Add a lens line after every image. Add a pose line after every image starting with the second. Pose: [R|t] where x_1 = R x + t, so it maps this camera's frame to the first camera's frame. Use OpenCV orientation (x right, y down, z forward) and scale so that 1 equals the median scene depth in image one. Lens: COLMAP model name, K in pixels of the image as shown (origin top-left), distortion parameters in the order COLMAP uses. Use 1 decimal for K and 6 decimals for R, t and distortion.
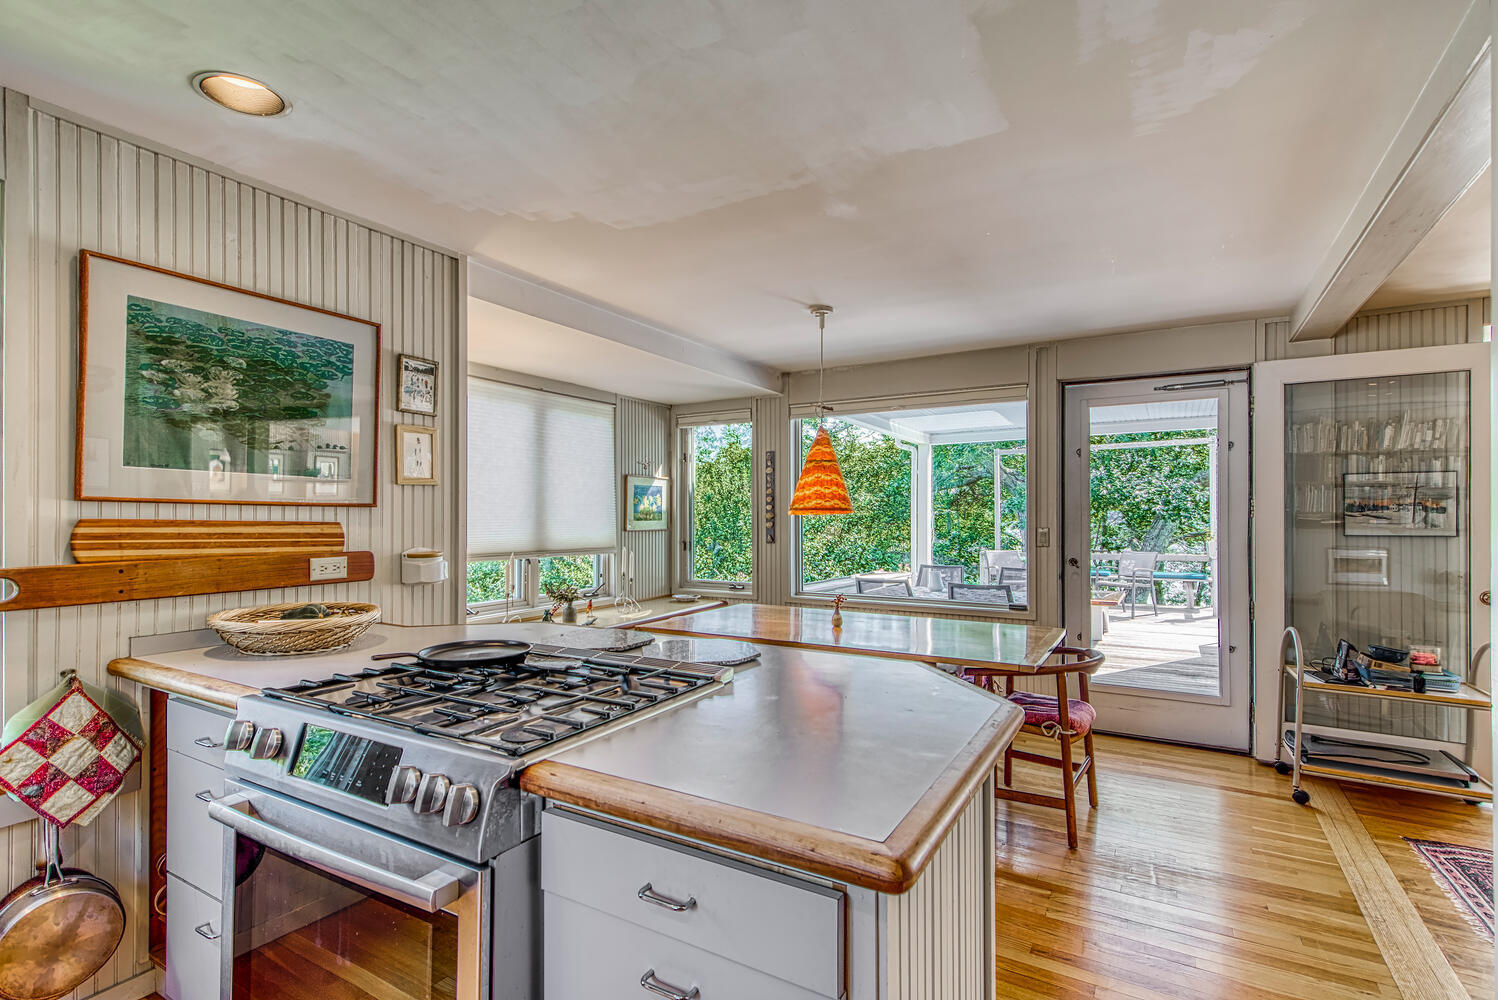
lens RADIAL K [[714.5, 0, 737.8], [0, 714.5, 511.3], [0, 0, 1]] dist [0.002849, -0.003484]
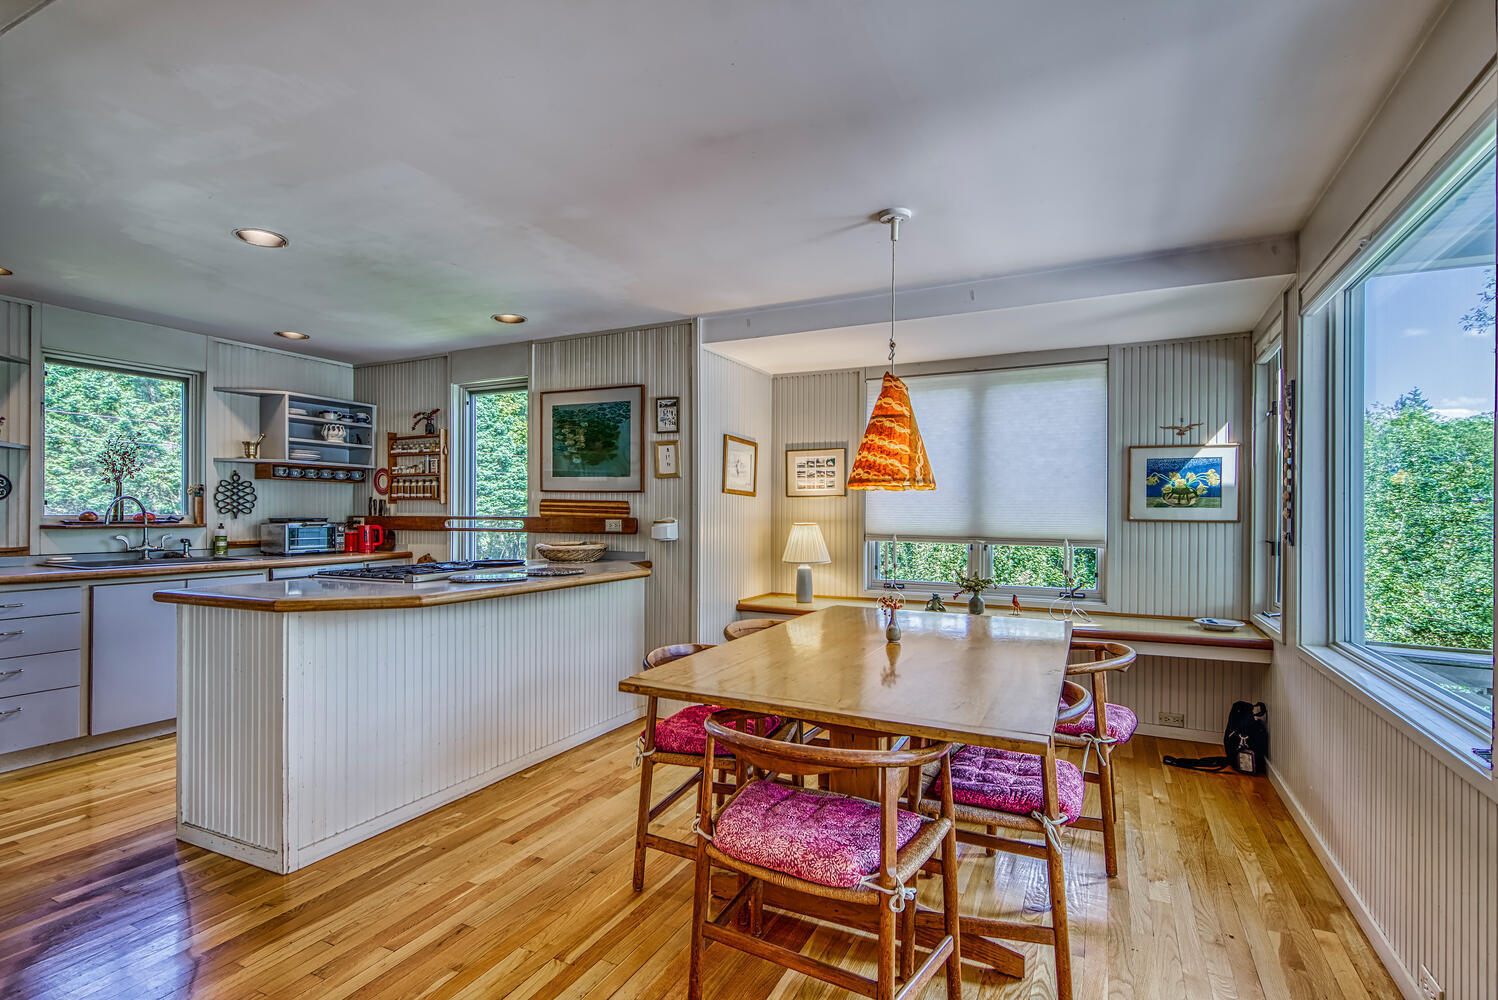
lens RADIAL K [[714.5, 0, 741.1], [0, 714.5, 518.0], [0, 0, 1]] dist [0.002849, -0.003484]
pose [[0.062800, 0.007478, -0.997998, 1.149388], [-0.002605, 0.999970, 0.007329, 0.039961], [0.998023, 0.002139, 0.062818, 1.070377]]
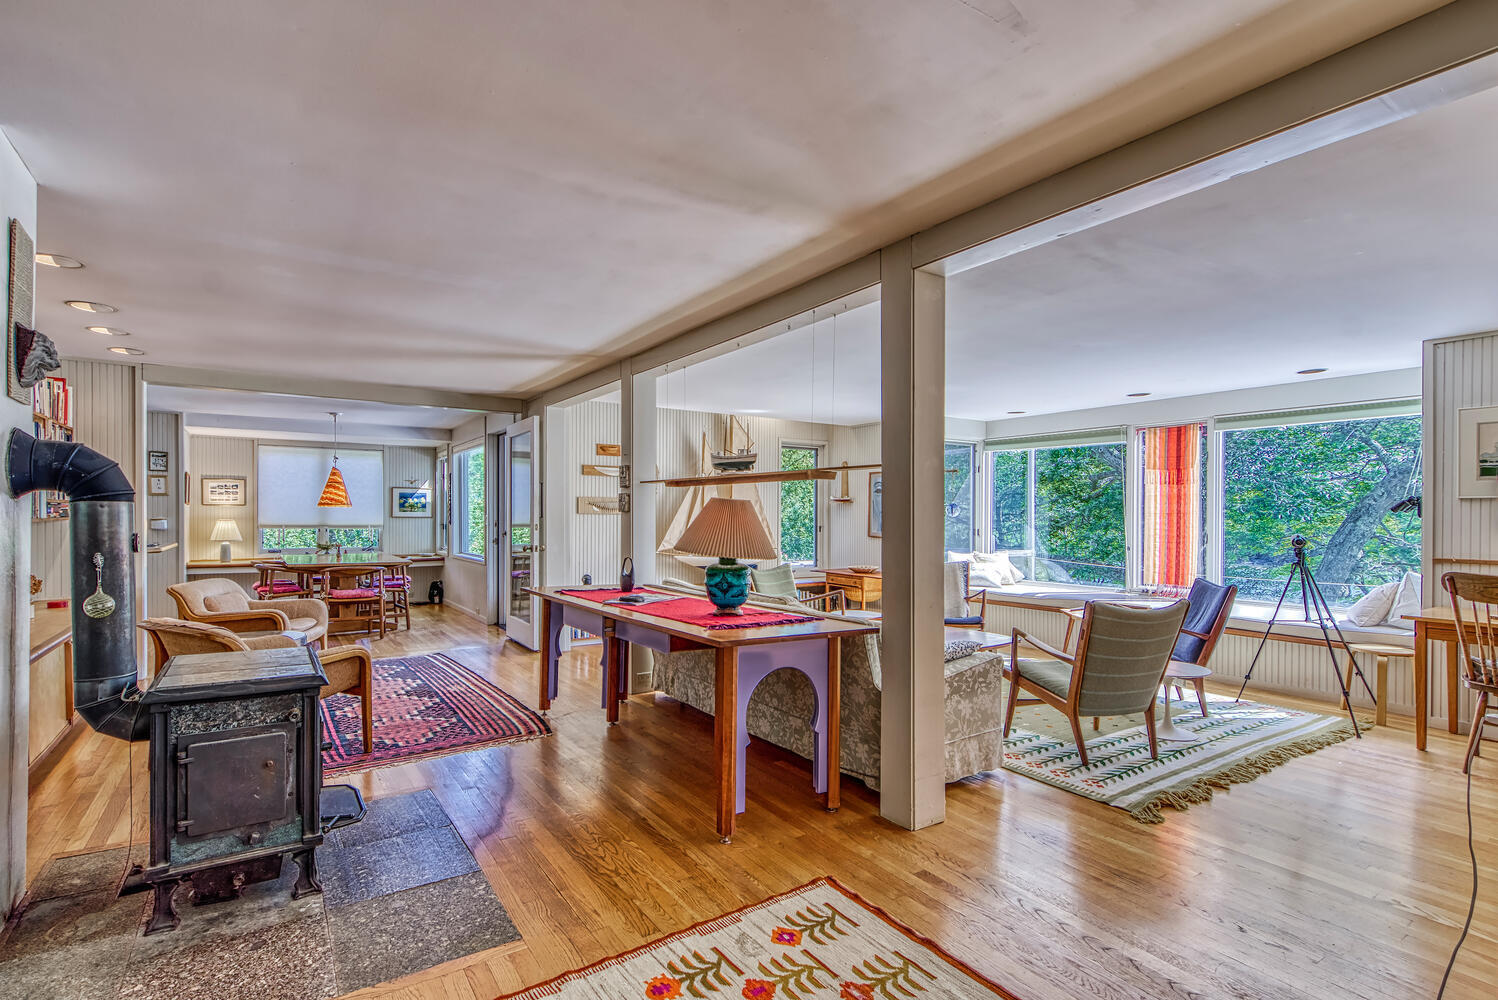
lens RADIAL K [[714.5, 0, 753.2], [0, 714.5, 515.3], [0, 0, 1]] dist [0.002849, -0.003484]
pose [[0.907467, 0.003258, -0.420112, 2.984864], [-0.001330, 0.999987, 0.004880, 0.025714], [0.420122, -0.003870, 0.907459, -0.624688]]
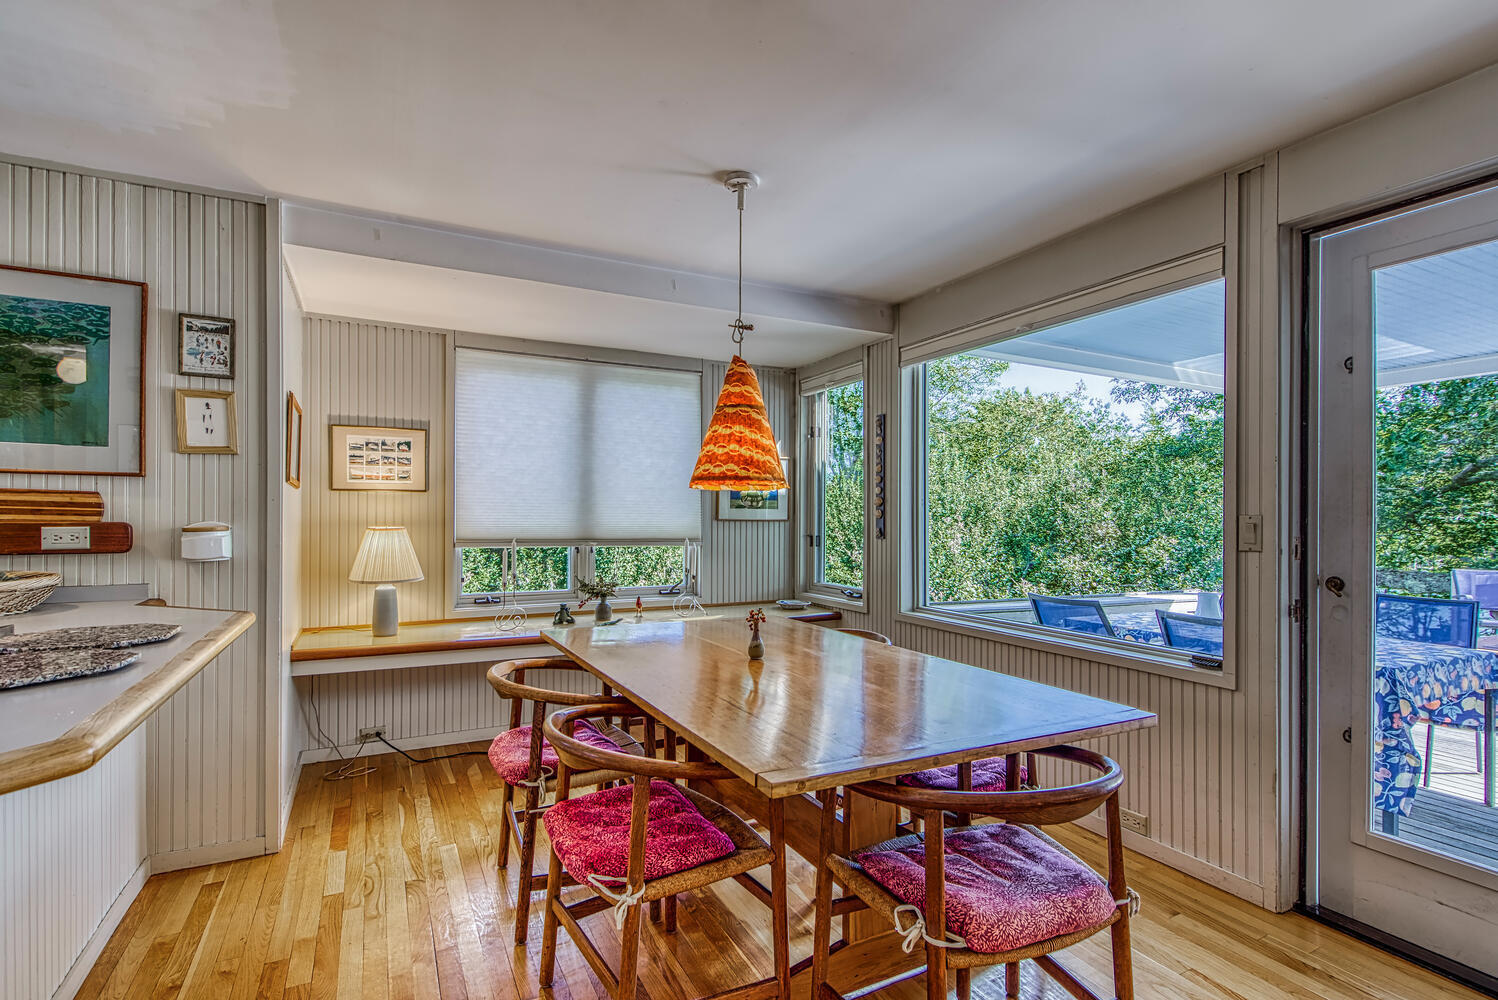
lens RADIAL K [[714.5, 0, 744.5], [0, 714.5, 518.3], [0, 0, 1]] dist [0.002849, -0.003484]
pose [[0.846748, 0.007766, -0.531937, 0.640814], [-0.004176, 0.999960, 0.007951, 0.036456], [0.531978, -0.004511, 0.846746, 0.589207]]
